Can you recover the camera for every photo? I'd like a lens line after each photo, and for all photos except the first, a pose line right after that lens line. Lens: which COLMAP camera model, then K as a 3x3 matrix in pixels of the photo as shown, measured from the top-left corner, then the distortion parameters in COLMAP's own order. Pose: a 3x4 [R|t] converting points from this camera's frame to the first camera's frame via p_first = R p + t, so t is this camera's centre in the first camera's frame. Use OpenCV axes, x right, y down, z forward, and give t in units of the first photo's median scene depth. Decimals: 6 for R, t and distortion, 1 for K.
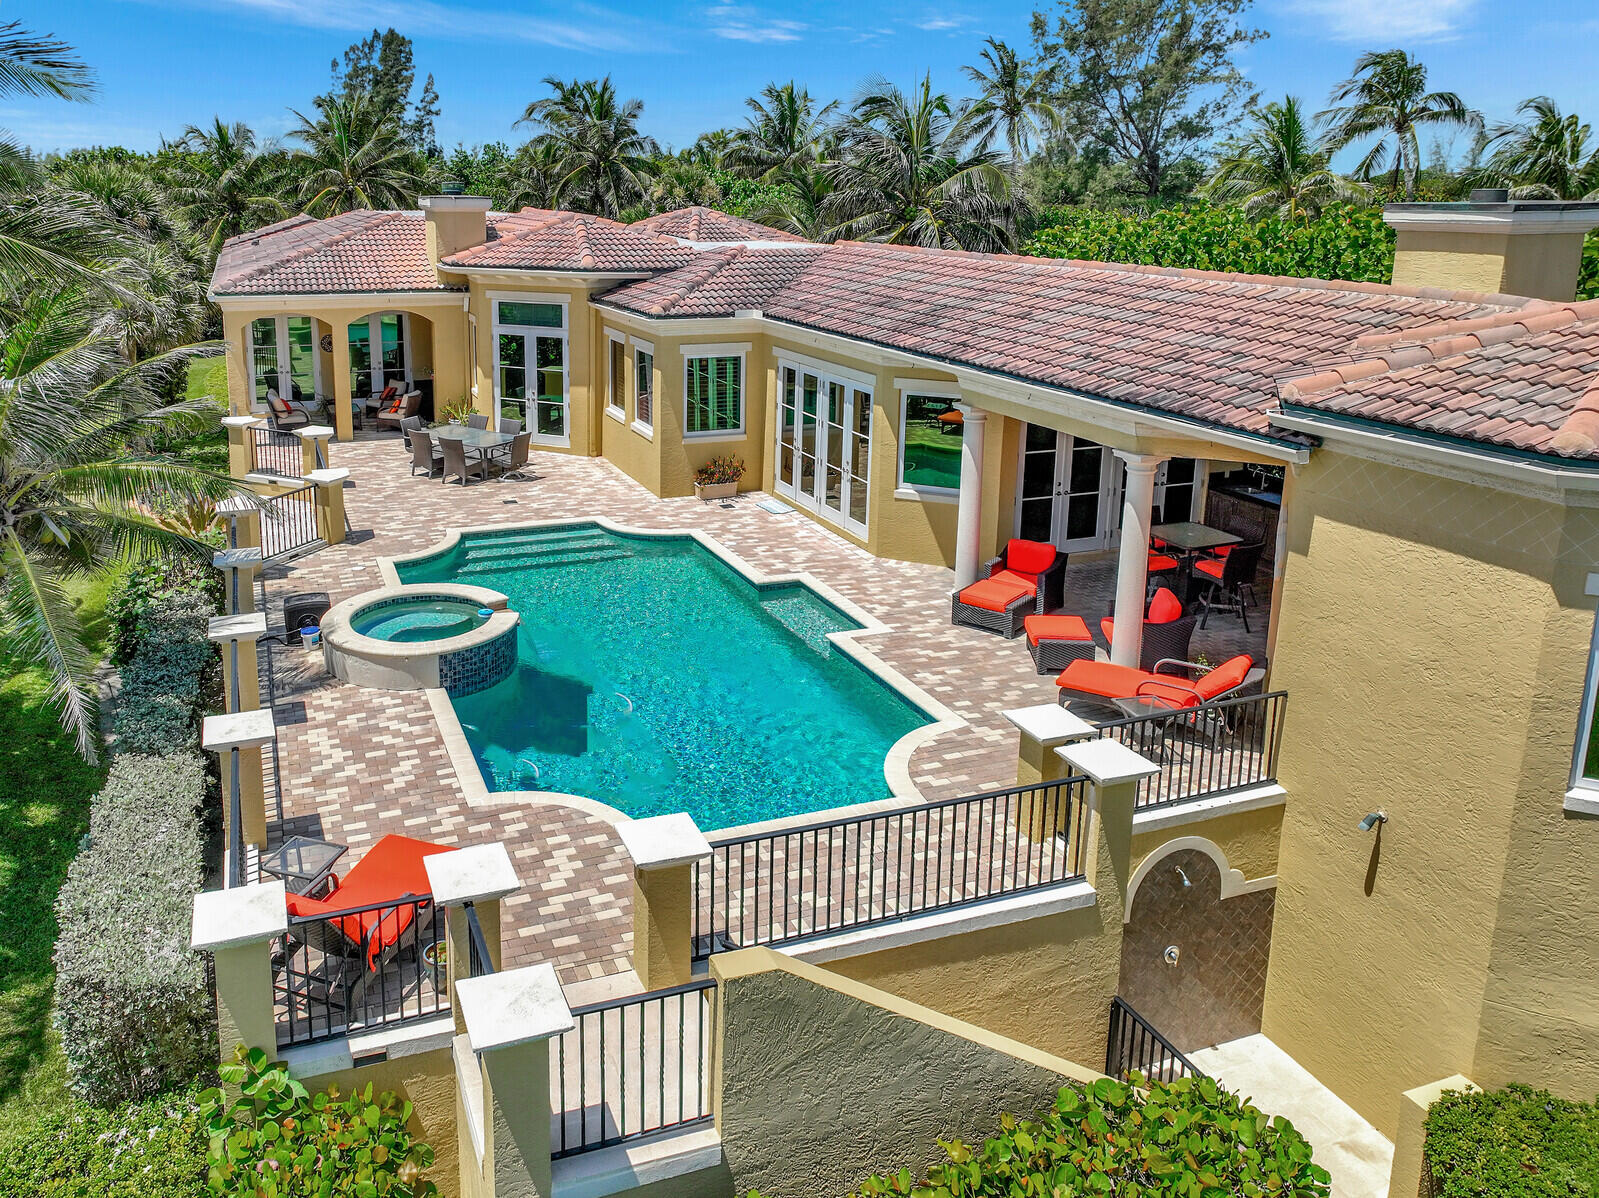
lens RADIAL K [[1303.9, 0, 701.4], [0, 1303.9, 445.2], [0, 0, 1]] dist [0.008557, 0.003809]
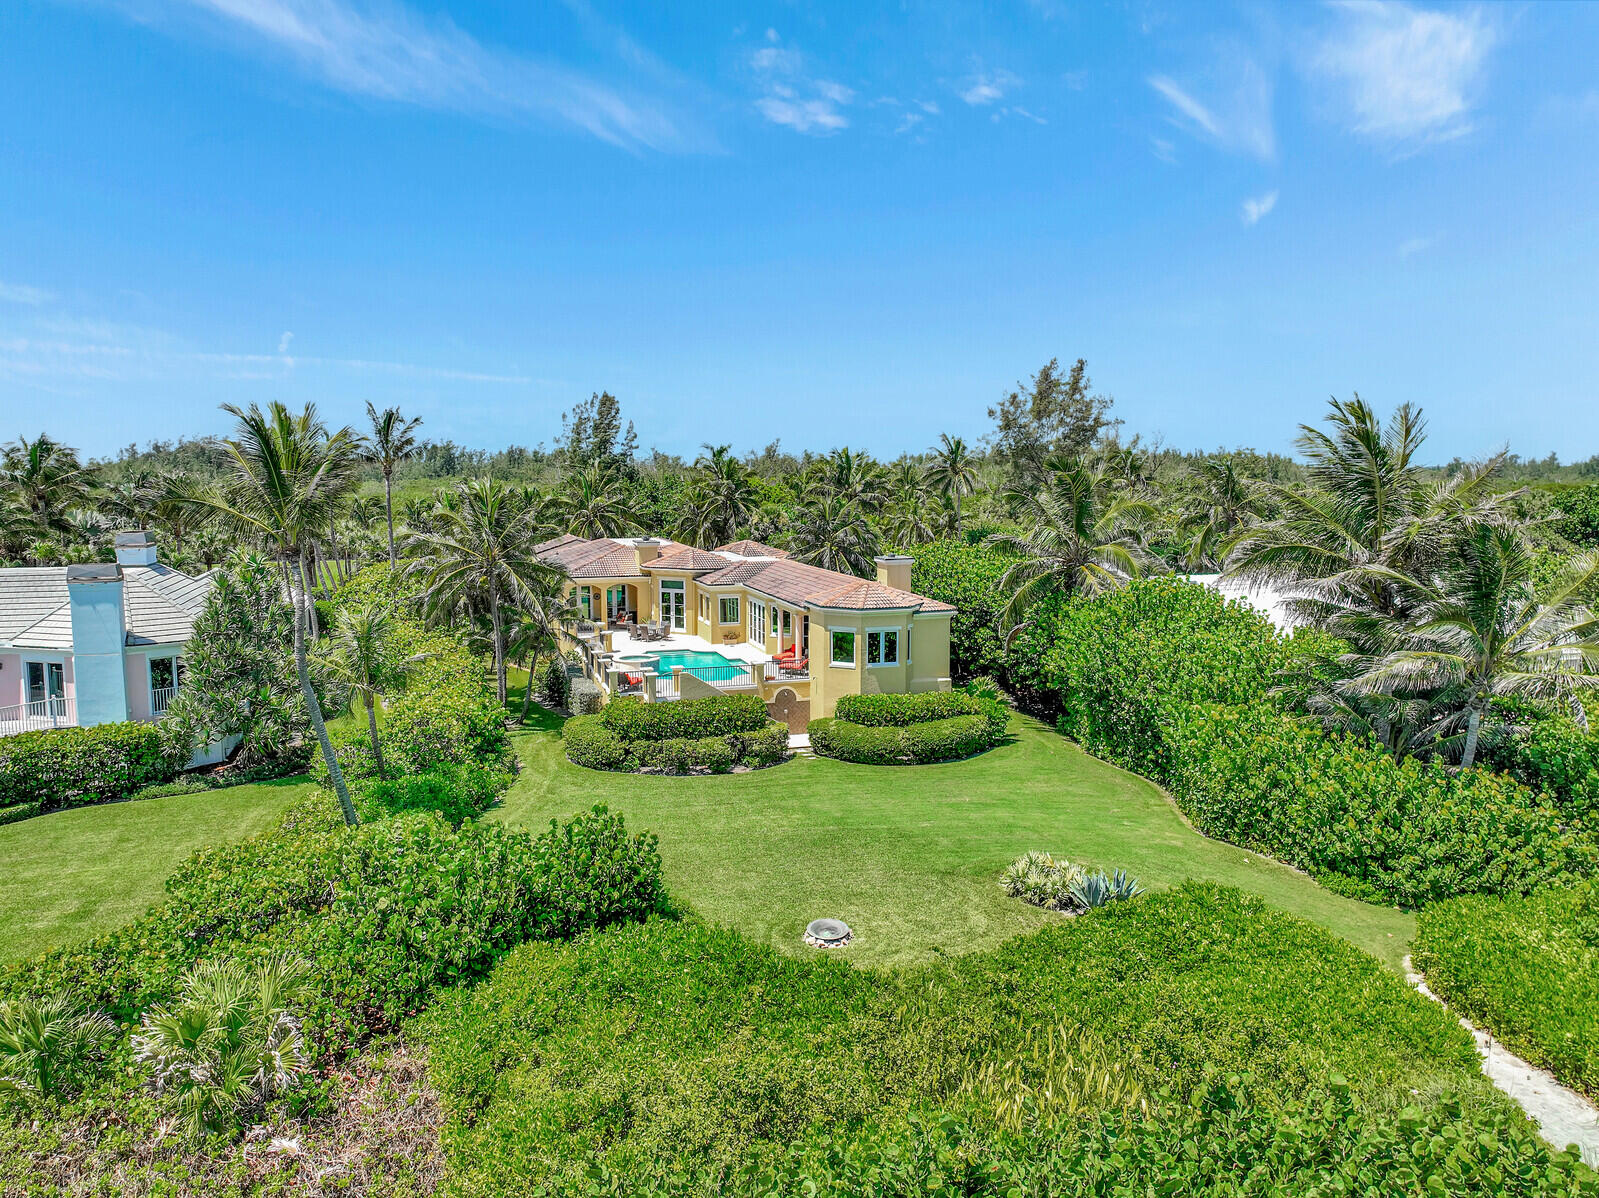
lens RADIAL K [[1261.7, 0, 828.4], [0, 1261.7, 600.4], [0, 0, 1]] dist [0.006880, 0.004633]
pose [[0.999103, -0.001489, -0.042326, 0.314504], [-0.002295, 0.996012, -0.089189, 0.172043], [0.042290, 0.089206, 0.995115, -1.658987]]
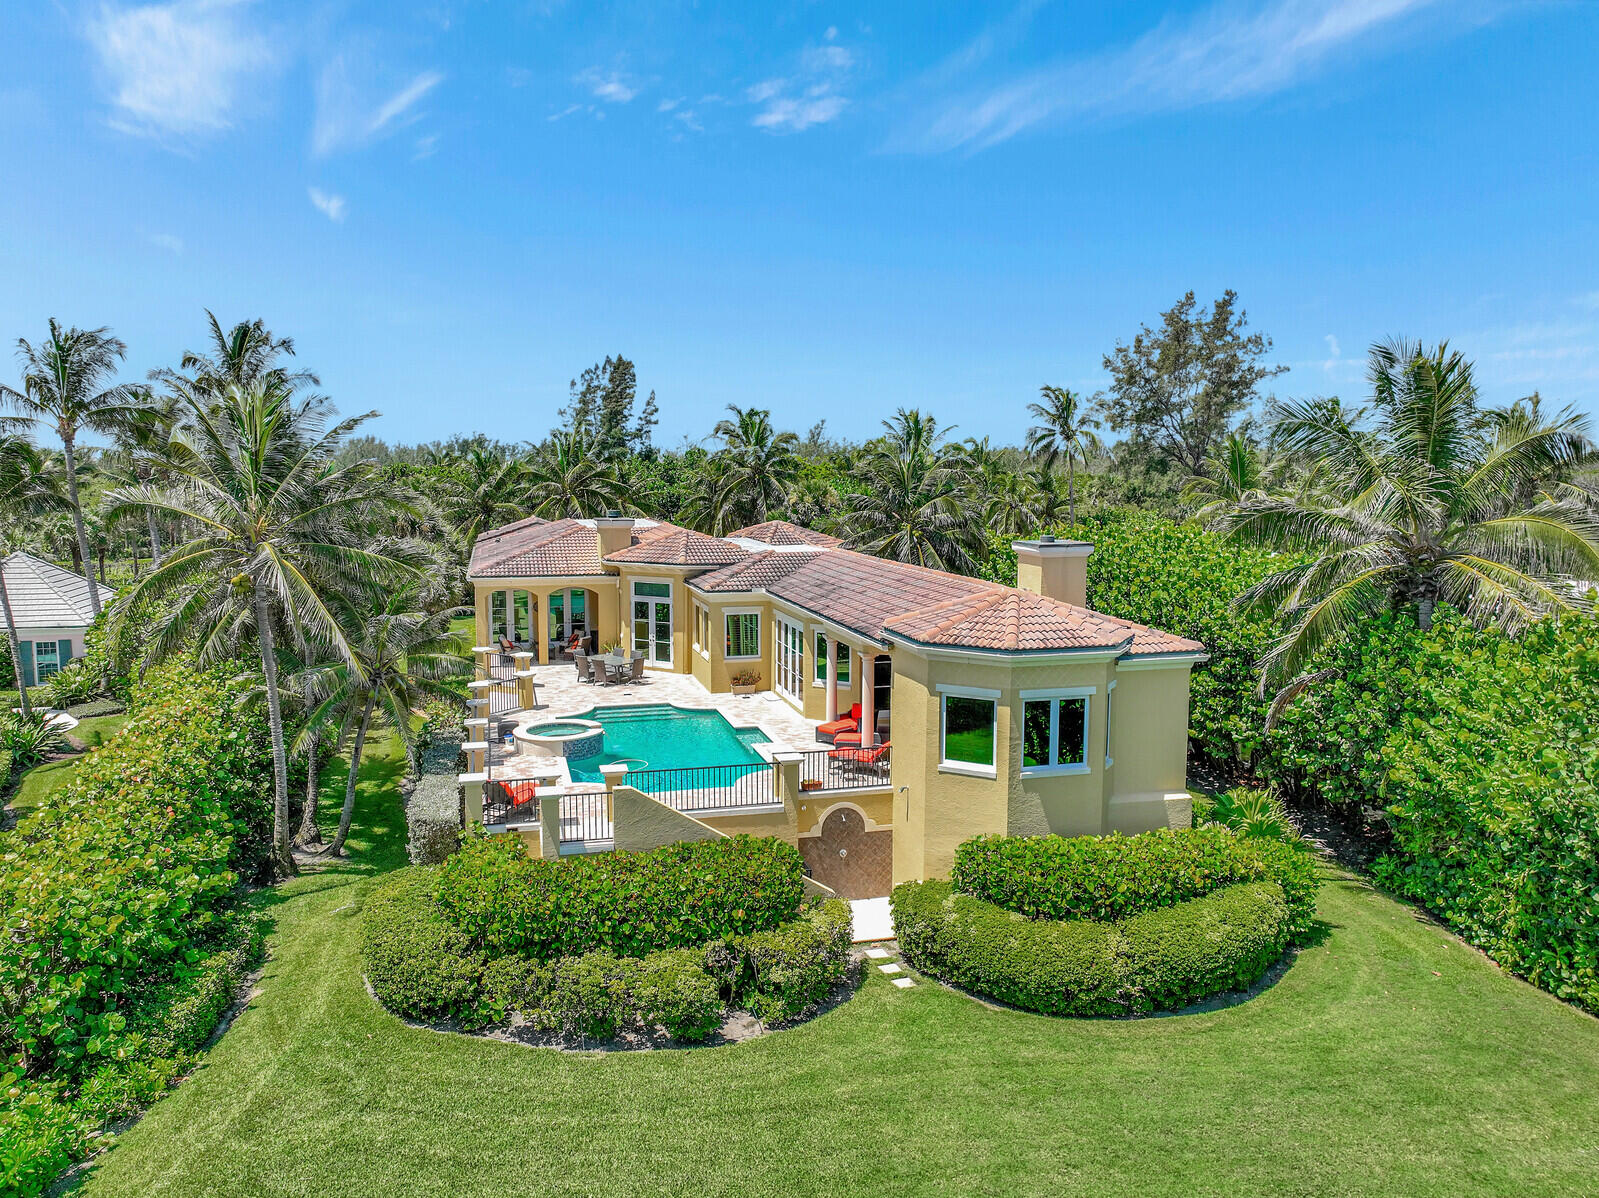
lens RADIAL K [[1261.7, 0, 828.4], [0, 1261.7, 600.4], [0, 0, 1]] dist [0.006880, 0.004633]
pose [[0.997078, 0.006527, -0.076110, 0.220030], [-0.013346, 0.995904, -0.089430, 0.056419], [0.075215, 0.090184, 0.993081, -0.602236]]
